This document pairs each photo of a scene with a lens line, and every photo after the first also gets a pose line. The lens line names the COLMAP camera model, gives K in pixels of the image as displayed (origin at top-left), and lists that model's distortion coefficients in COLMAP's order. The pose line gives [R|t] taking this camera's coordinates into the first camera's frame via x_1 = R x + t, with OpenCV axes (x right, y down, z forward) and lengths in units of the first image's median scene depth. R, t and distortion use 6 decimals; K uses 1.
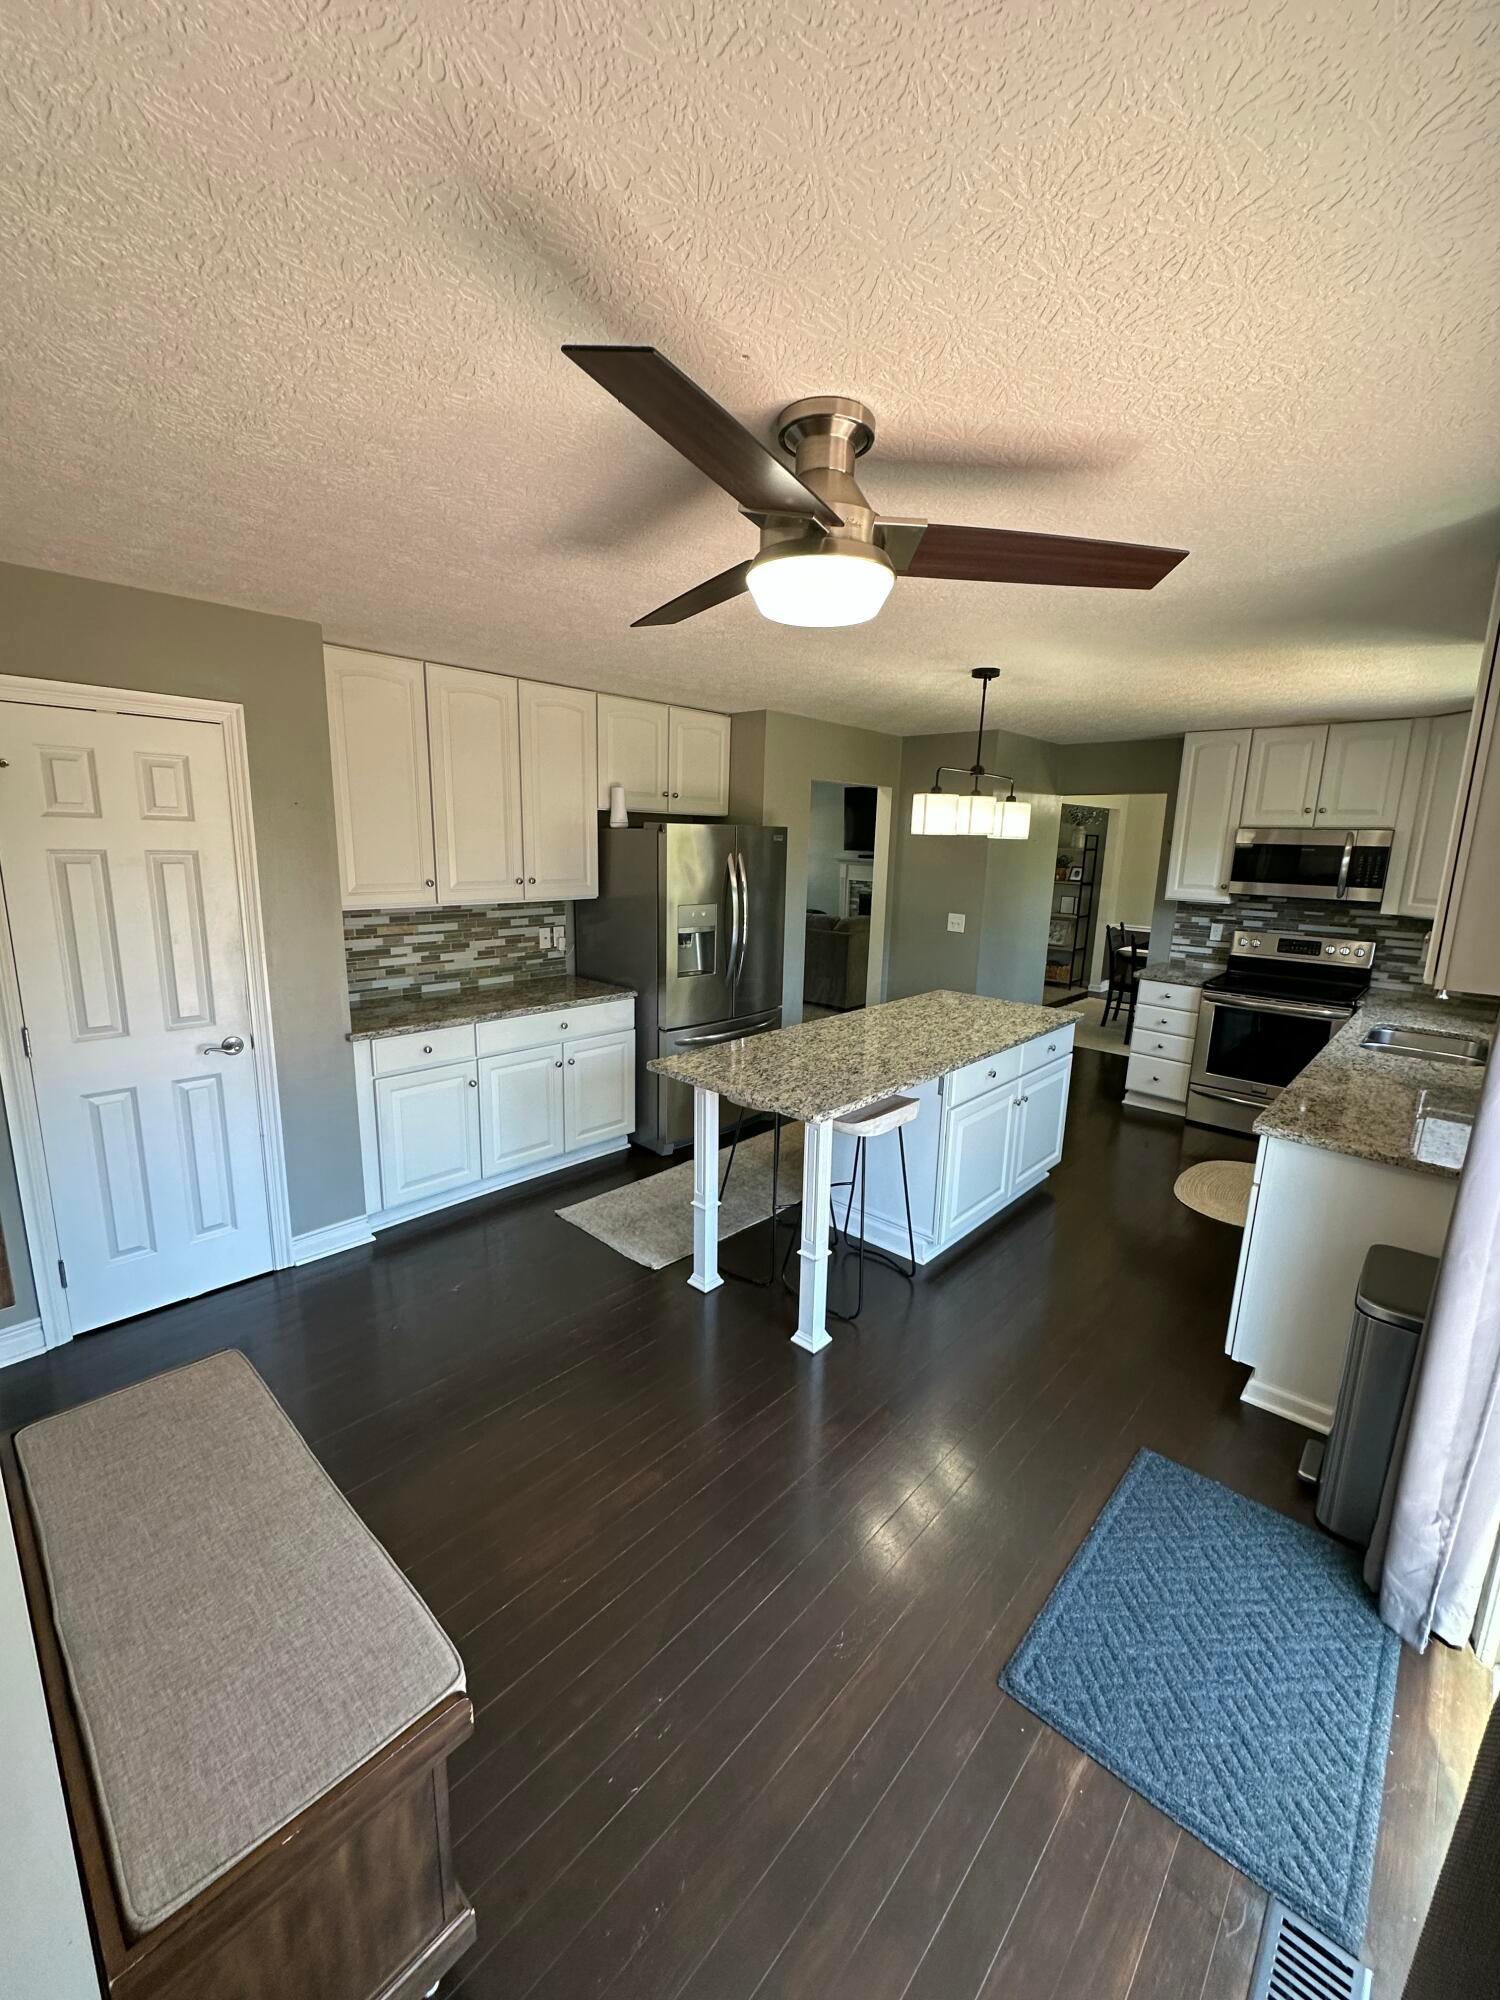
lens RADIAL K [[797.4, 0, 750.0], [0, 797.4, 1000.0], [0, 0, 1]] dist [0.000093, 0.000056]
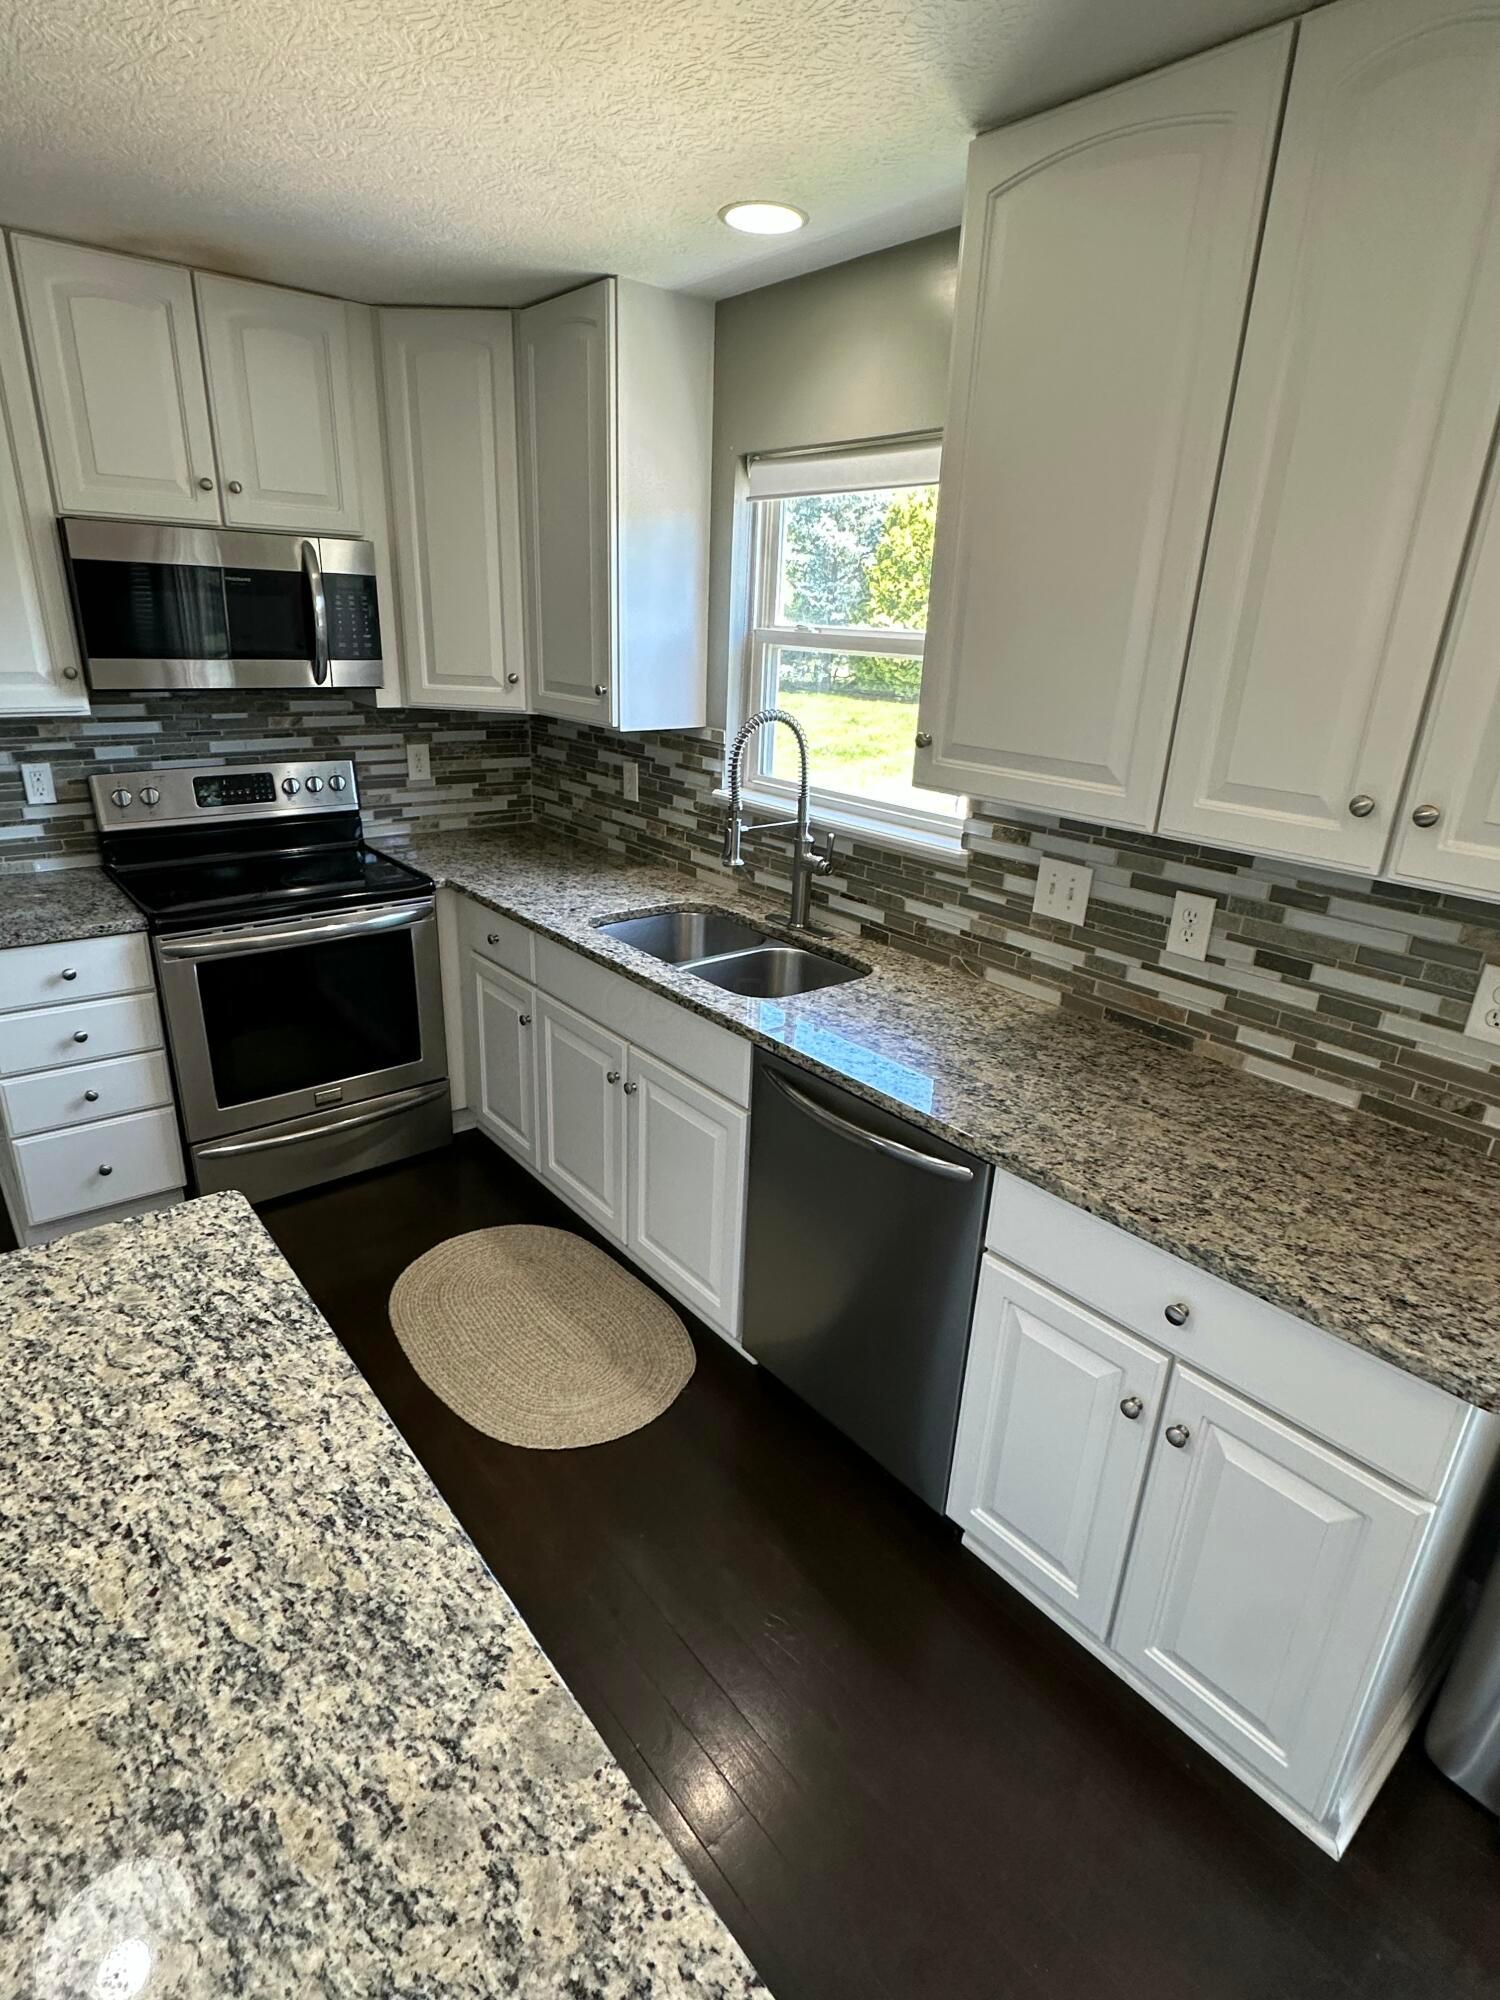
lens RADIAL K [[1028.6, 0, 750.0], [0, 1028.6, 1000.0], [0, 0, 1]] dist [-0.002099, 0.000608]
pose [[0.126346, -0.368814, 0.920876, 0.101358], [0.162680, 0.923451, 0.347525, -0.115784], [-0.978556, 0.105899, 0.176673, 0.598092]]
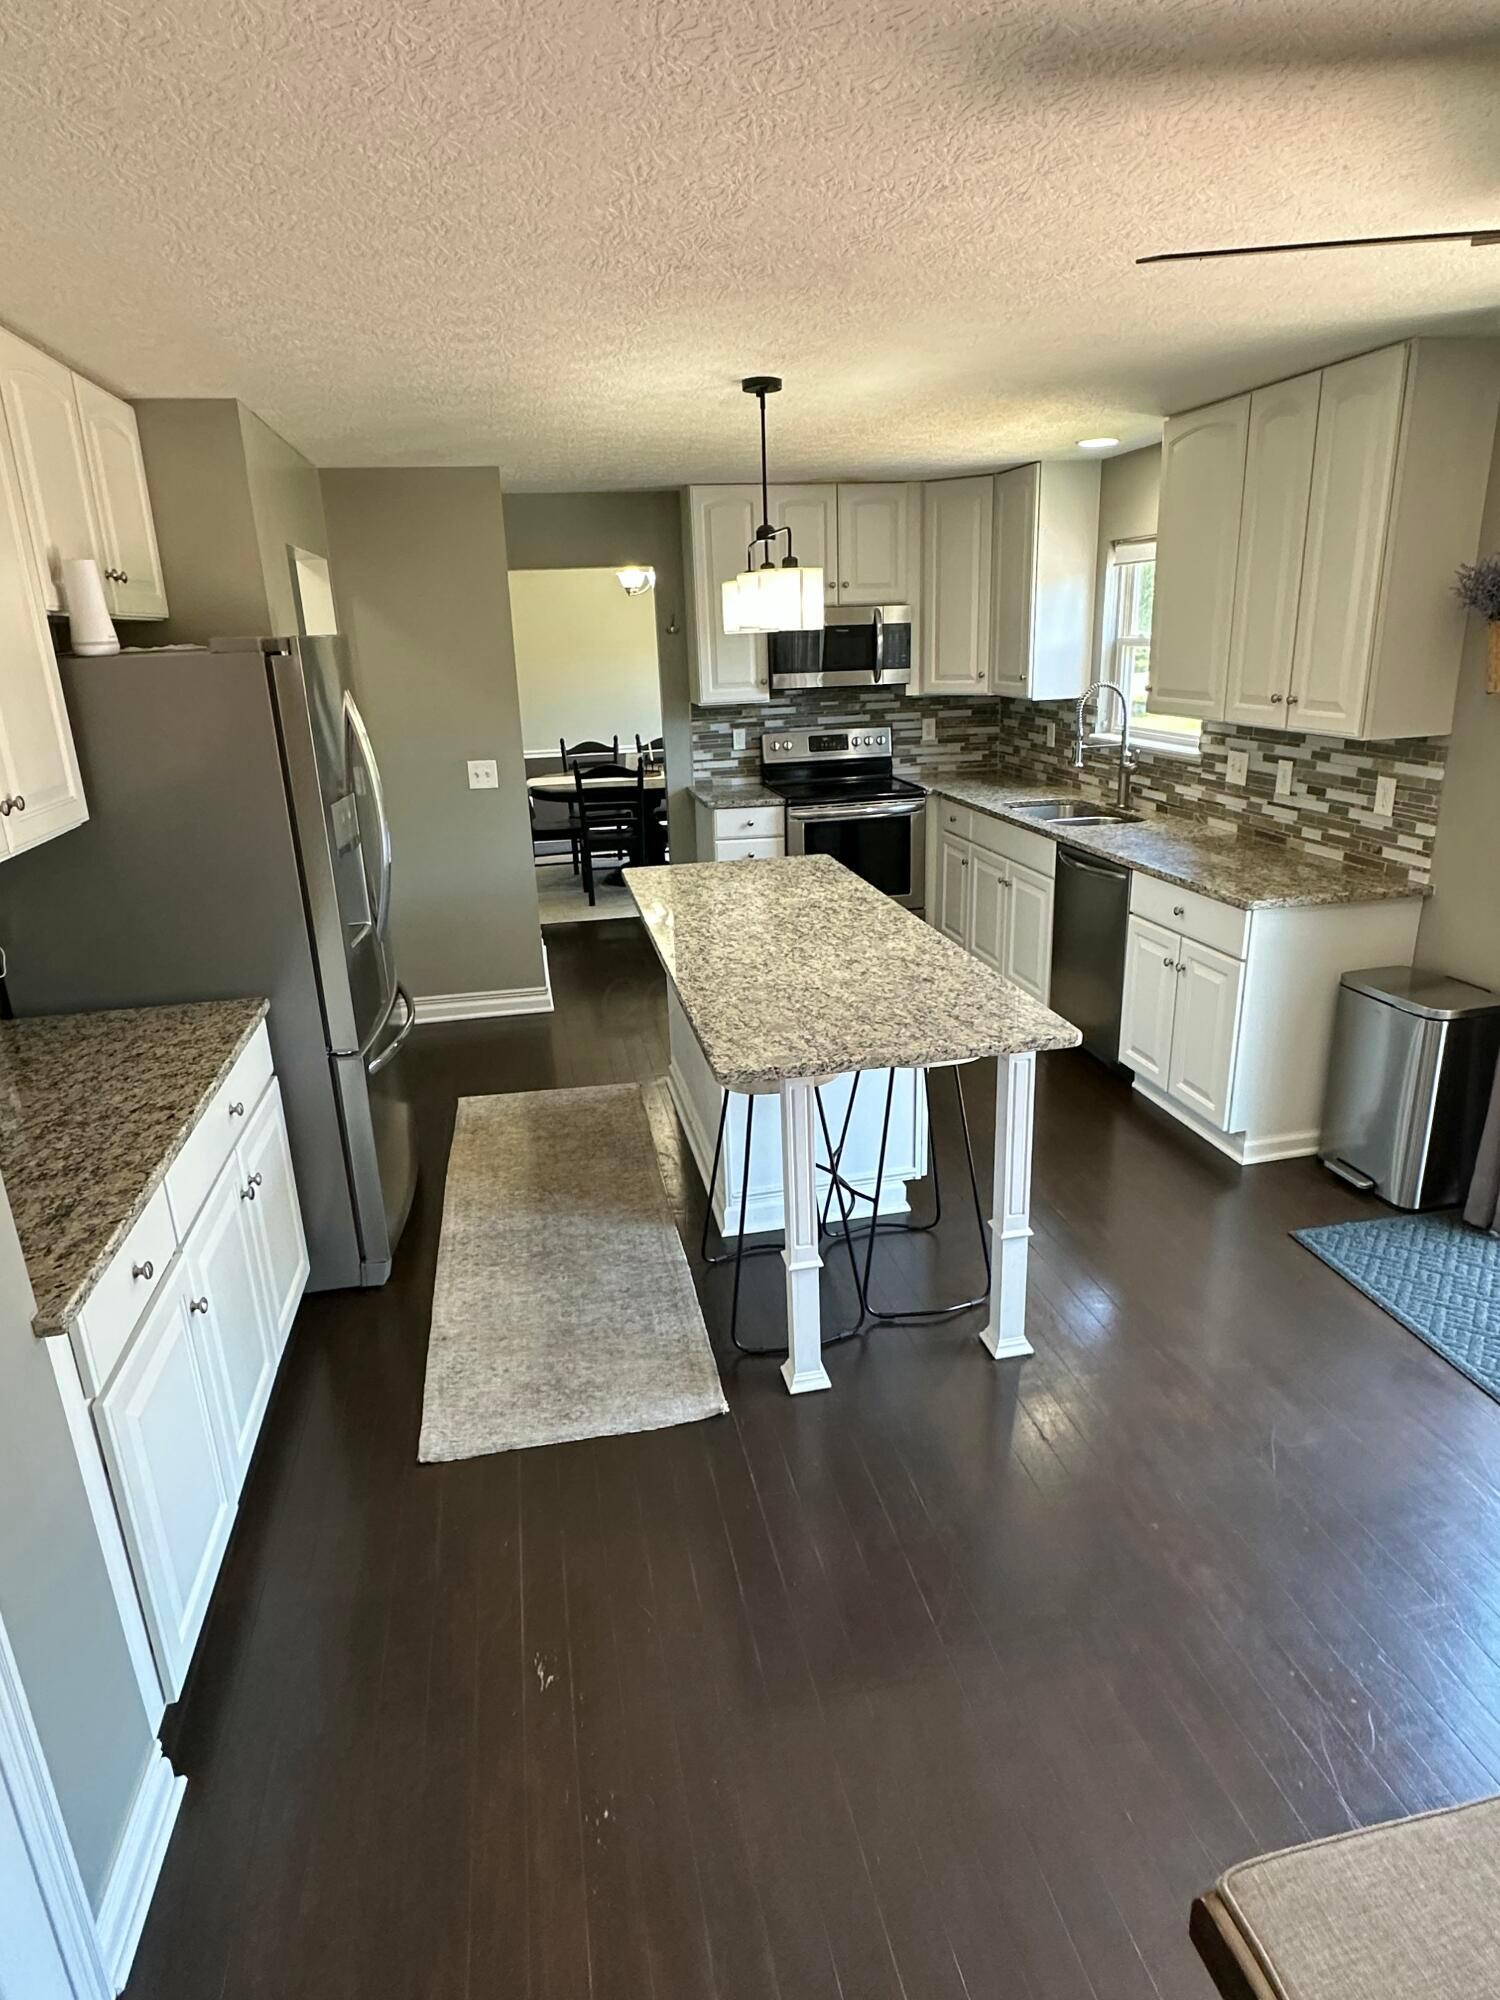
lens RADIAL K [[1148.5, 0, 750.0], [0, 1148.5, 1000.0], [0, 0, 1]] dist [-0.018411, 0.000454]
pose [[0.578796, -0.294490, 0.760441, -0.424549], [0.211326, 0.954826, 0.208921, -0.079128], [-0.787615, 0.039779, 0.614883, 0.294325]]
